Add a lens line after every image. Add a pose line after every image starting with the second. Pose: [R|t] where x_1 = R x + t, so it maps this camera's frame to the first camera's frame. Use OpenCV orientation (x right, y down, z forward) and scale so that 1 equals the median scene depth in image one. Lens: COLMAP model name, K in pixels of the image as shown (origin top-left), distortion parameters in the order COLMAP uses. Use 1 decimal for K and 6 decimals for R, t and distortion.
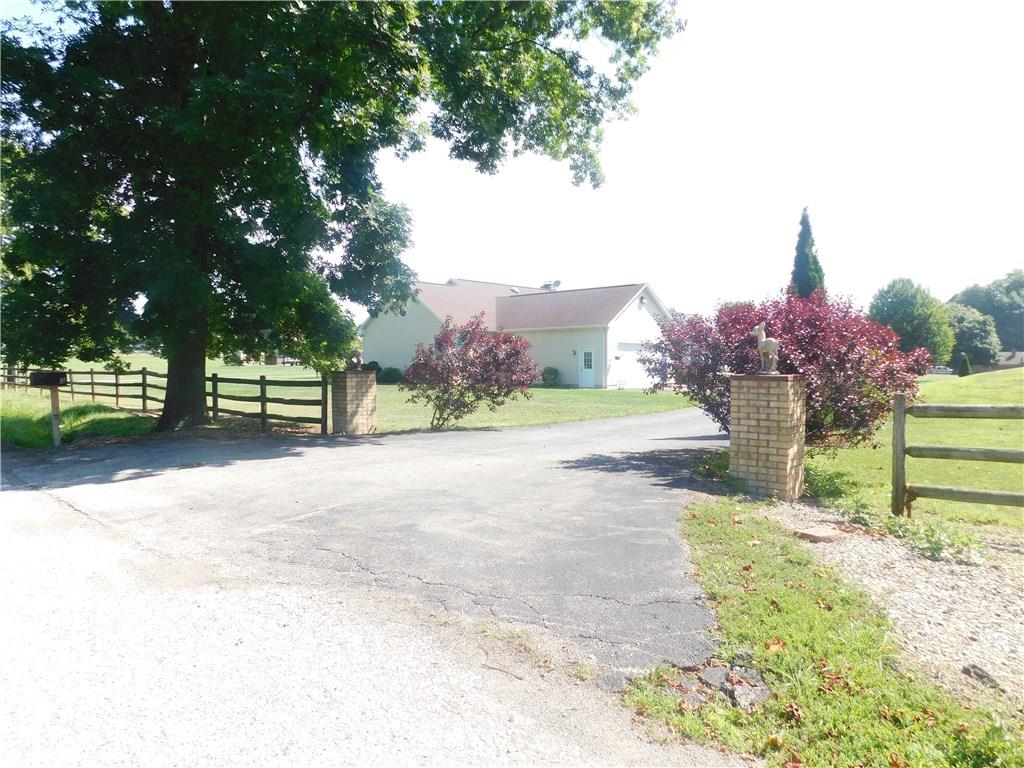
lens RADIAL K [[678.5, 0, 511.9], [0, 678.5, 382.6], [0, 0, 1]] dist [-0.064417, 0.051643]
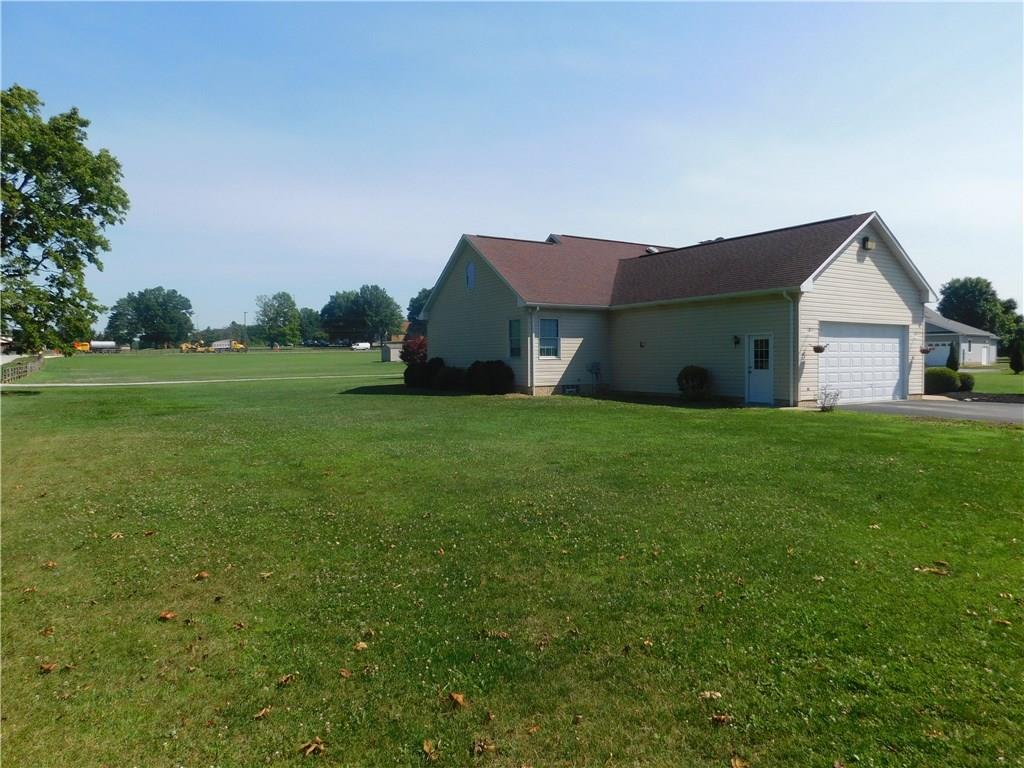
lens RADIAL K [[678.5, 0, 513.2], [0, 678.5, 378.5], [0, 0, 1]] dist [-0.064417, 0.051643]
pose [[0.968083, 0.005874, -0.250560, 0.051763], [-0.004760, 0.999976, 0.005052, -0.013605], [0.250584, -0.003698, 0.968088, 0.401355]]
